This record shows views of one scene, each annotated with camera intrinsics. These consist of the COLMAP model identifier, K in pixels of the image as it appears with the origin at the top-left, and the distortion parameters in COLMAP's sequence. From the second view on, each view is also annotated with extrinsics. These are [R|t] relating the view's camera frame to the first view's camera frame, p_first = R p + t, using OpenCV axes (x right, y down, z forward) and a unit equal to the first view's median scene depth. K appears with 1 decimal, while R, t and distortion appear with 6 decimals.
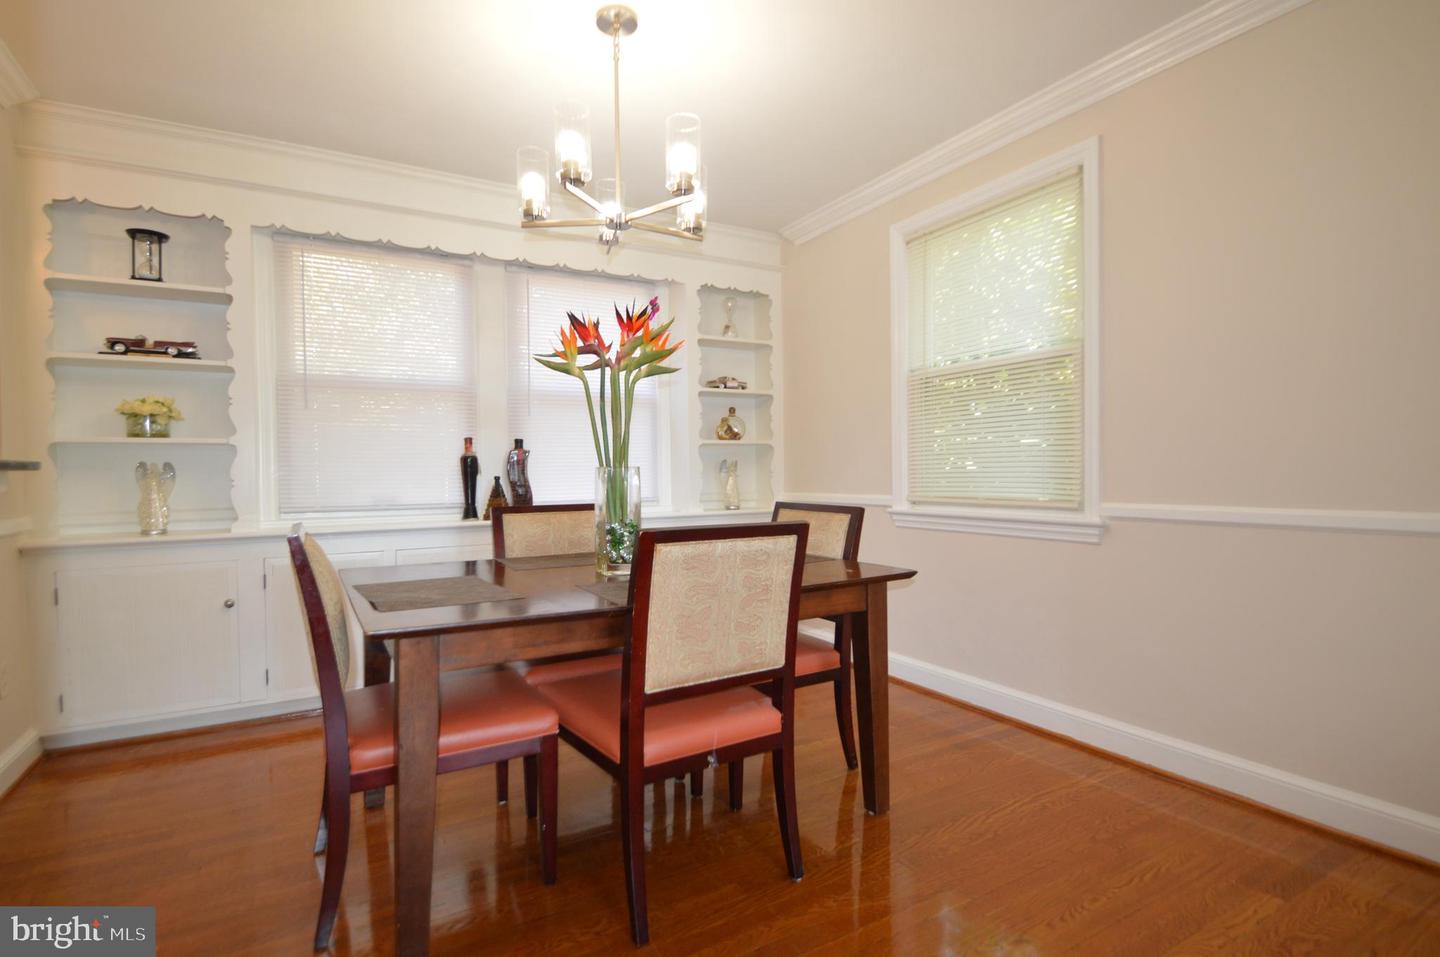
lens RADIAL K [[675.8, 0, 689.5], [0, 675.8, 482.5], [0, 0, 1]] dist [0.018281, -0.021224]
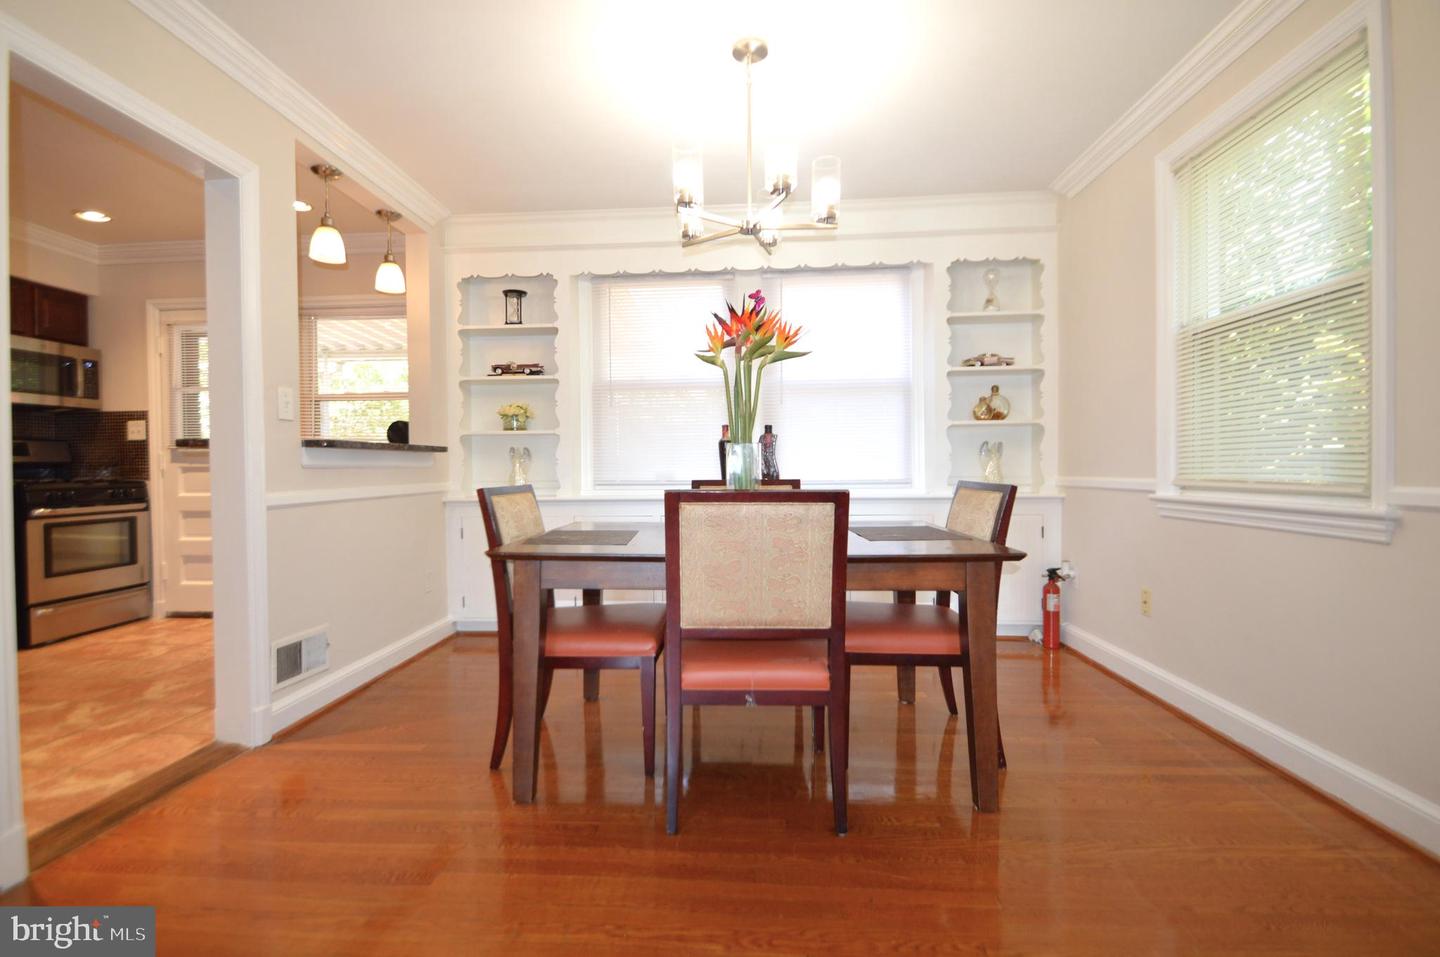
lens RADIAL K [[657.2, 0, 718.8], [0, 657.2, 479.4], [0, 0, 1]] dist [-0.003668, -0.000846]
pose [[0.843430, 0.013633, -0.537066, 0.302611], [-0.009411, 0.999900, 0.010603, 0.017717], [0.537157, -0.003888, 0.843473, 0.028156]]
